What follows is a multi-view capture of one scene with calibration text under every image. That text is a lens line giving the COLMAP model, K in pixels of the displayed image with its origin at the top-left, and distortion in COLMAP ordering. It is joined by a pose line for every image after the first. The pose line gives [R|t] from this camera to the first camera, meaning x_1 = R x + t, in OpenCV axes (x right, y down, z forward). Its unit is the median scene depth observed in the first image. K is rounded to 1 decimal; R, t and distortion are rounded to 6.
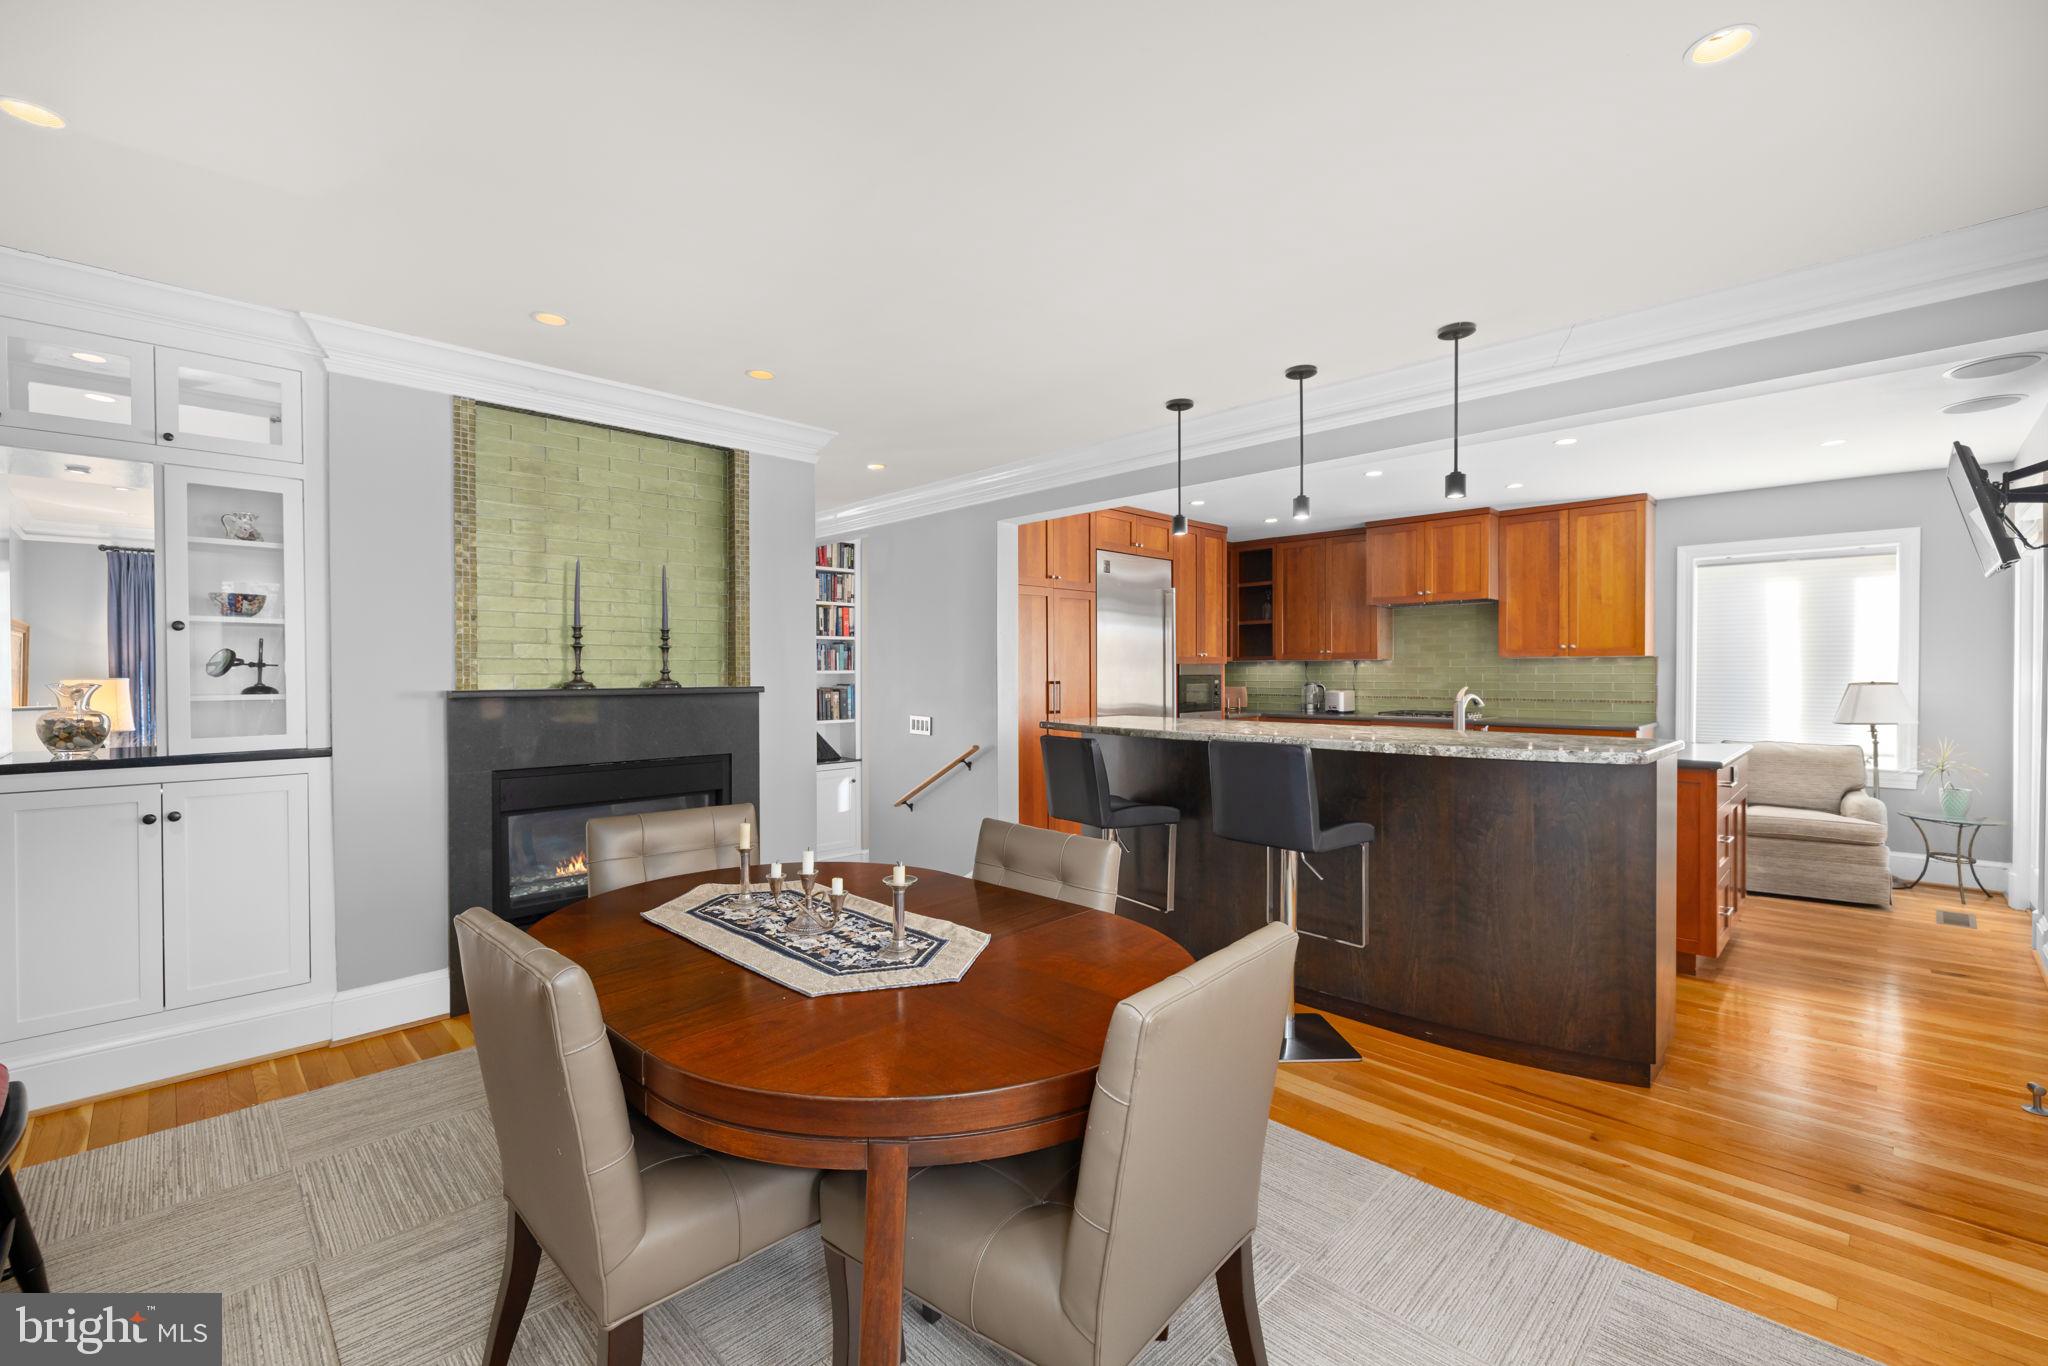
lens RADIAL K [[854.8, 0, 1034.1], [0, 854.8, 680.2], [0, 0, 1]] dist [-0.002821, 0.000303]
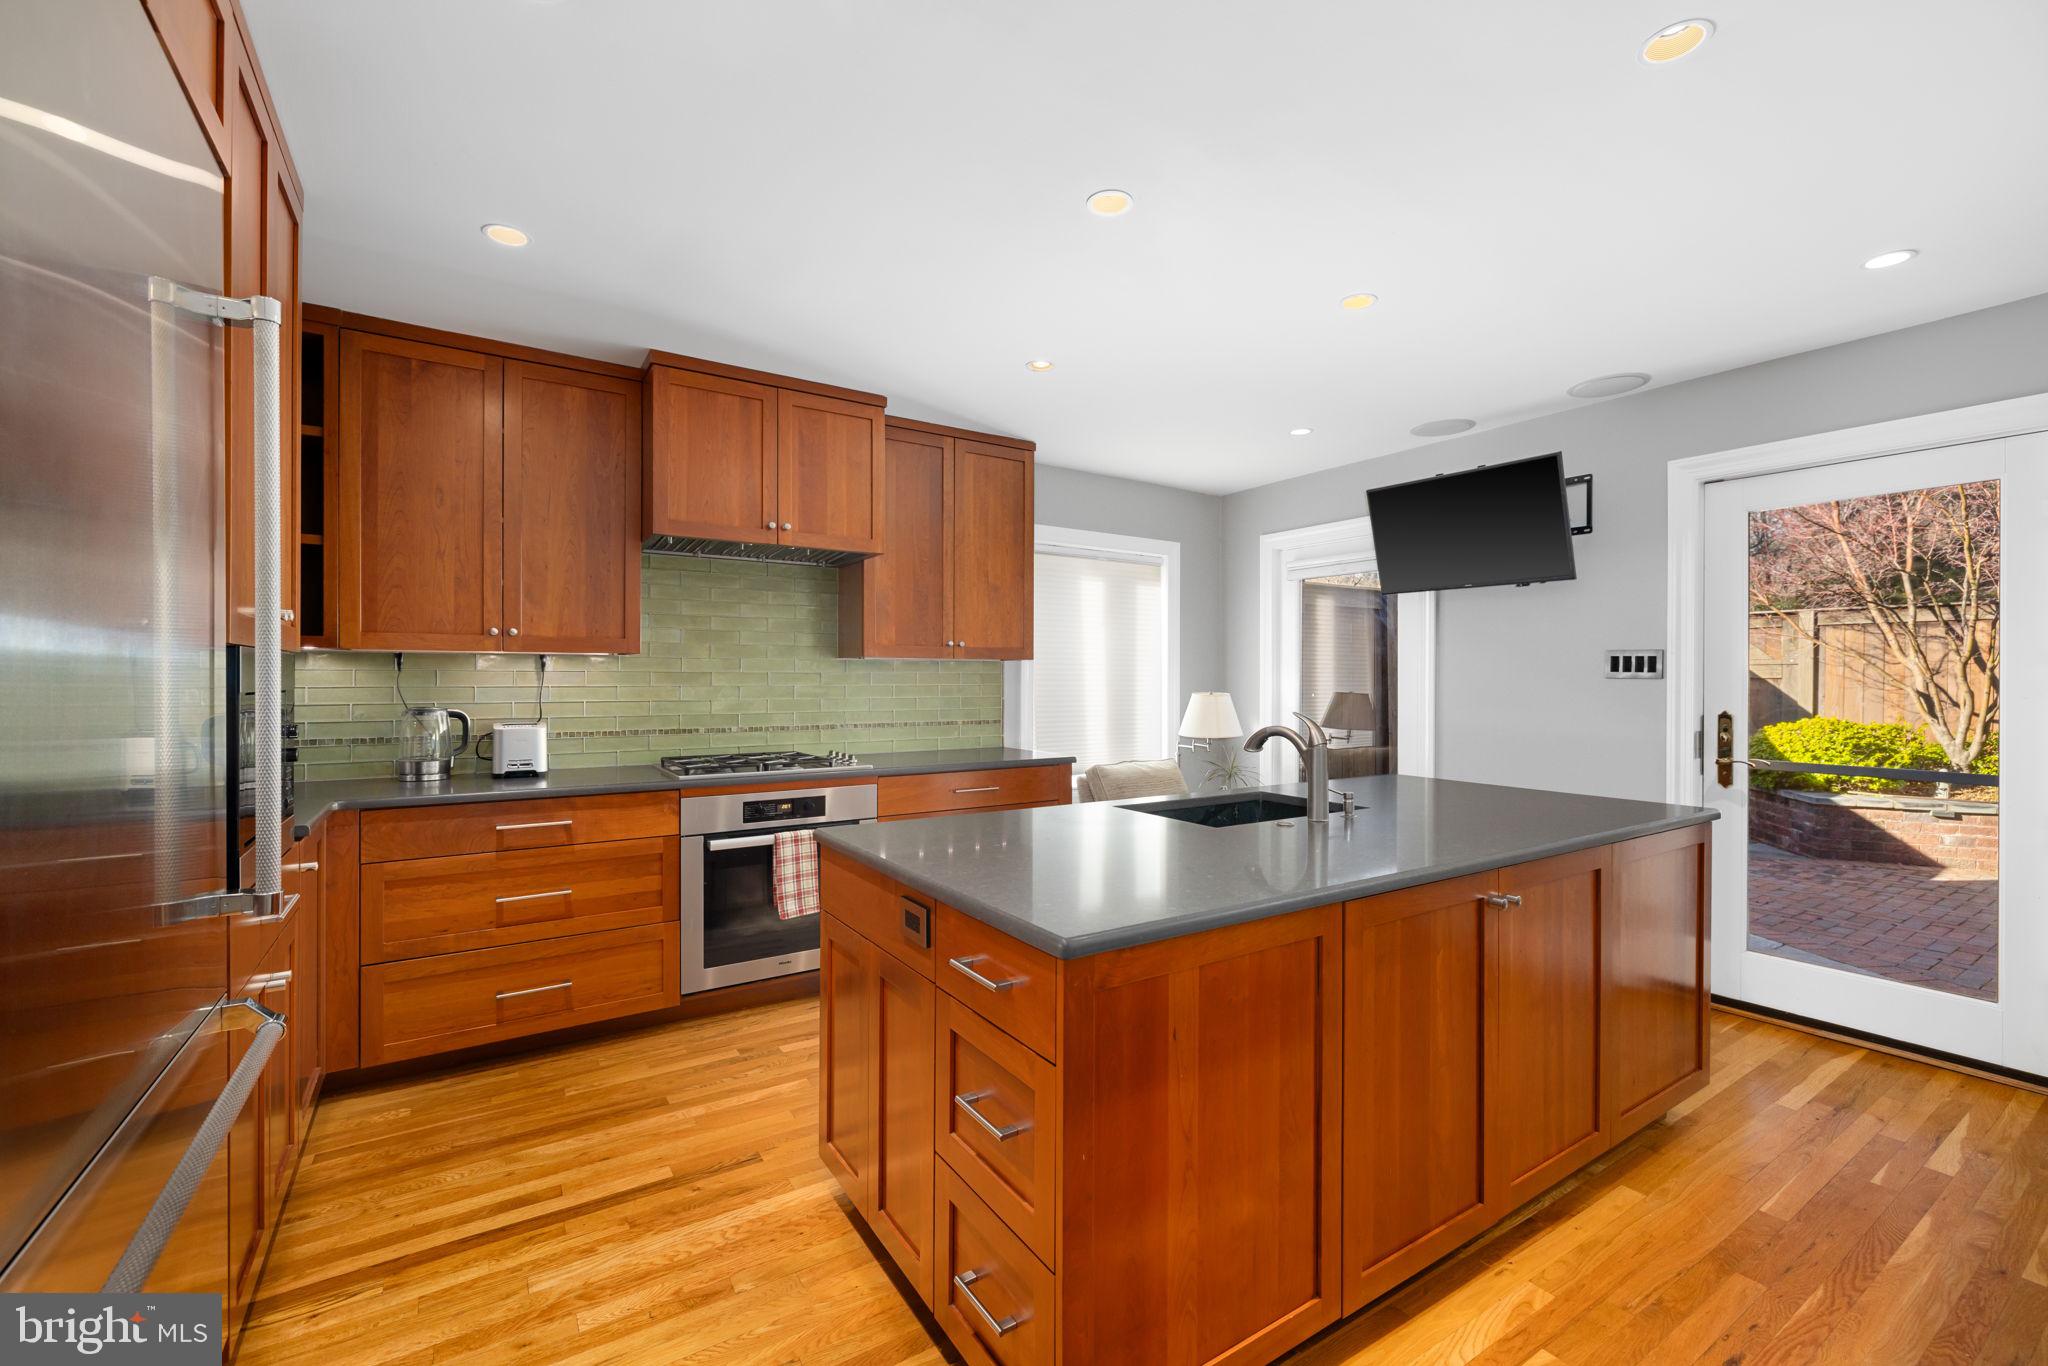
lens RADIAL K [[854.8, 0, 1034.1], [0, 854.8, 680.2], [0, 0, 1]] dist [-0.002821, 0.000303]
pose [[0.207038, 0.003193, 0.978328, -0.020045], [0.005471, 0.999975, -0.004421, -0.012944], [-0.978318, 0.006267, 0.207015, 1.317765]]
